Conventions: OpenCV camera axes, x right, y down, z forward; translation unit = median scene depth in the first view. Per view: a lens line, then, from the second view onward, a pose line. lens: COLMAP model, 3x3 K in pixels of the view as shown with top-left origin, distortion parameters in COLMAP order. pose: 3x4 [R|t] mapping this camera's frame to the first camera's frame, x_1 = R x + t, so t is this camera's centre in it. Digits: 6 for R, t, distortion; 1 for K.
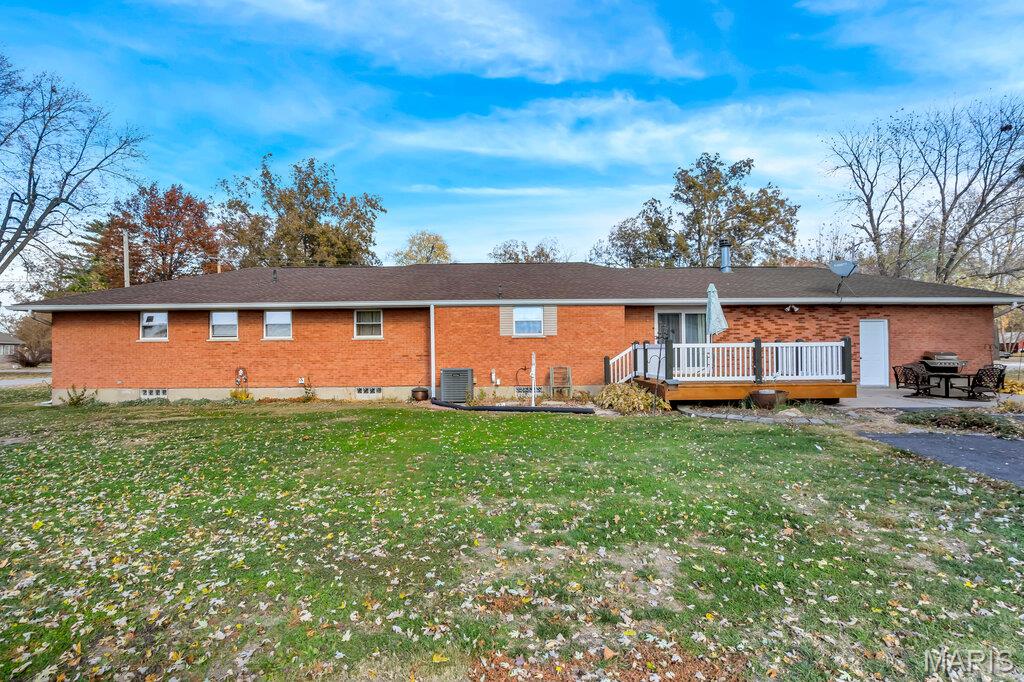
lens RADIAL K [[607.0, 0, 516.0], [0, 607.0, 339.0], [0, 0, 1]] dist [0.015415, -0.005407]
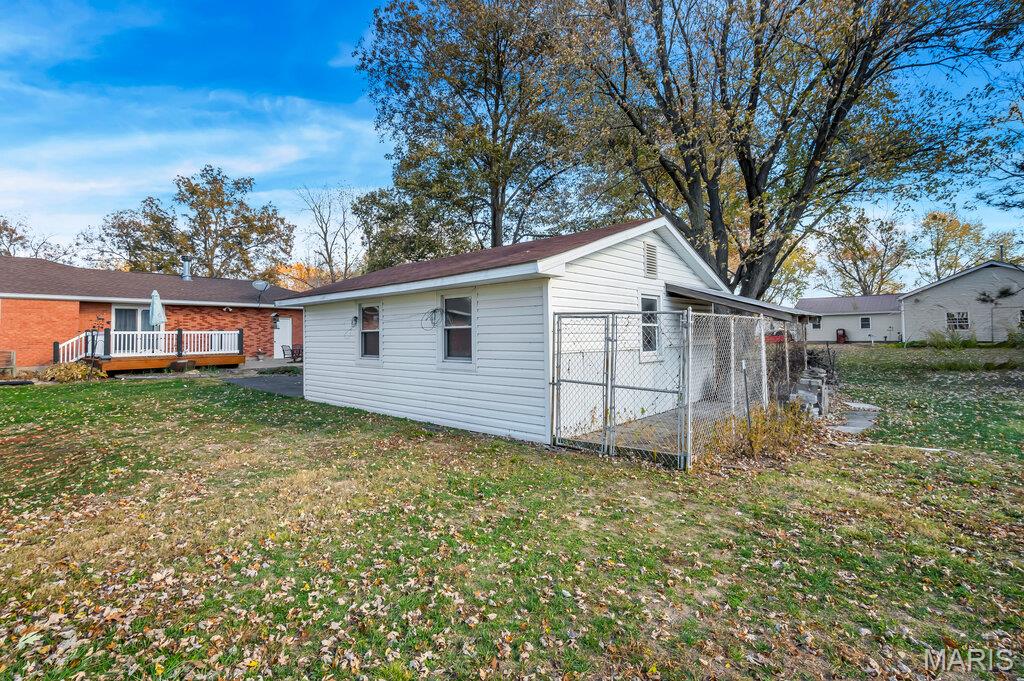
lens RADIAL K [[476.9, 0, 512.7], [0, 476.9, 336.9], [0, 0, 1]] dist [0.002816, -0.000151]
pose [[0.650256, -0.002350, 0.759712, 0.011616], [-0.008907, 0.999903, 0.010717, 0.000016], [-0.759663, -0.013735, 0.650172, -0.308094]]
